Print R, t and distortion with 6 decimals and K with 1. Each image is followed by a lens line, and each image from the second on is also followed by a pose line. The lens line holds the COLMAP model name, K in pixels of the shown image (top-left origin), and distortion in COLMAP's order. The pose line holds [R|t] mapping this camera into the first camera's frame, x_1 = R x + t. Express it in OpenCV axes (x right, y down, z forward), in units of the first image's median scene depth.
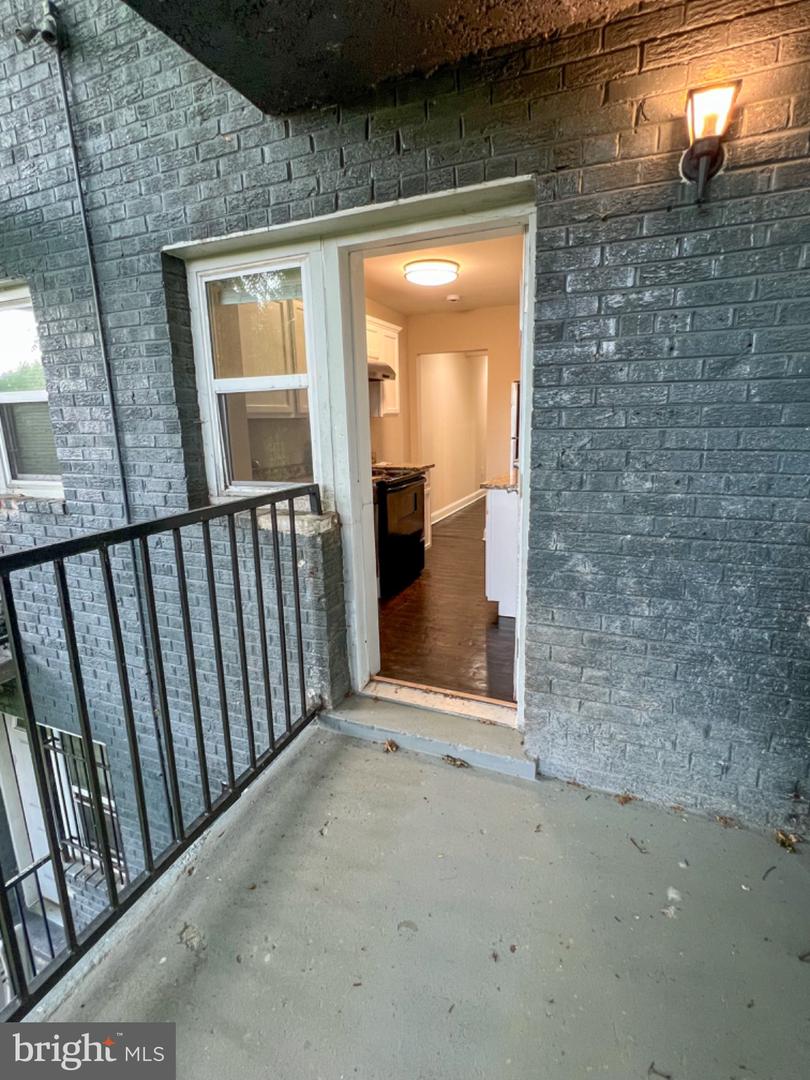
lens RADIAL K [[518.7, 0, 402.4], [0, 518.7, 536.7], [0, 0, 1]] dist [-0.000078, 0.000335]
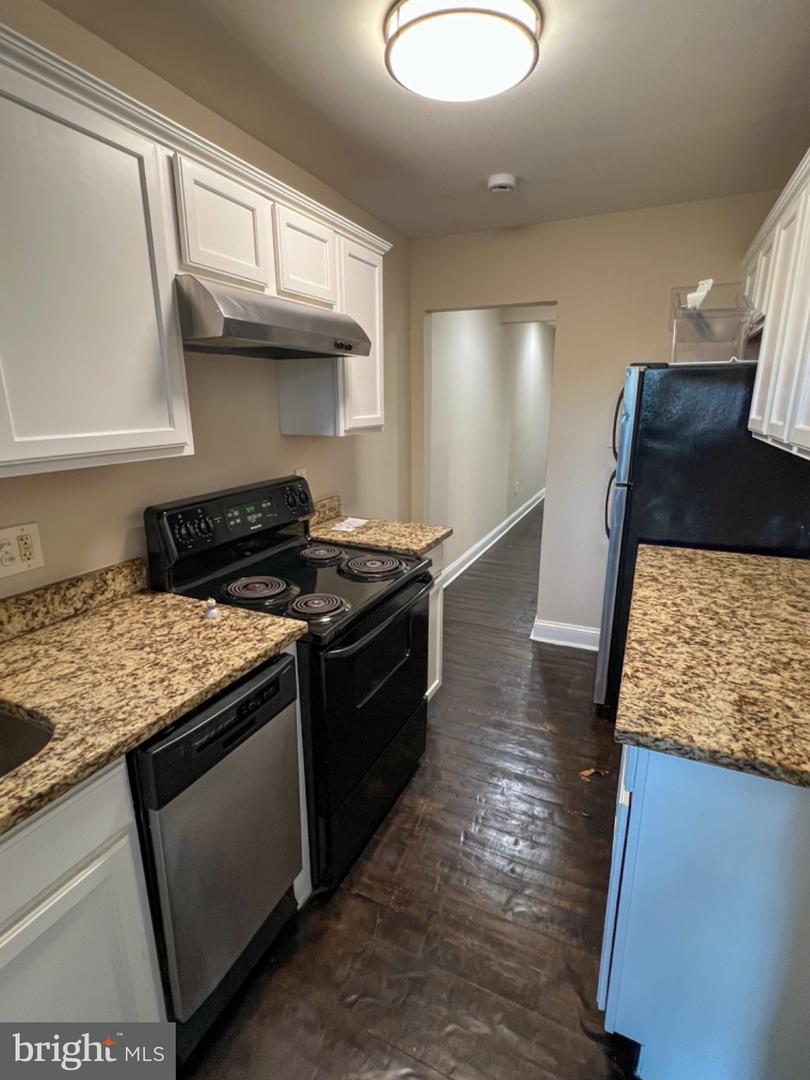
lens RADIAL K [[518.7, 0, 402.4], [0, 518.7, 536.7], [0, 0, 1]] dist [-0.000078, 0.000335]
pose [[0.999555, 0.022202, -0.019926, 0.024658], [-0.021175, 0.998508, 0.050328, -0.162006], [0.021014, -0.049884, 0.998534, 0.520961]]
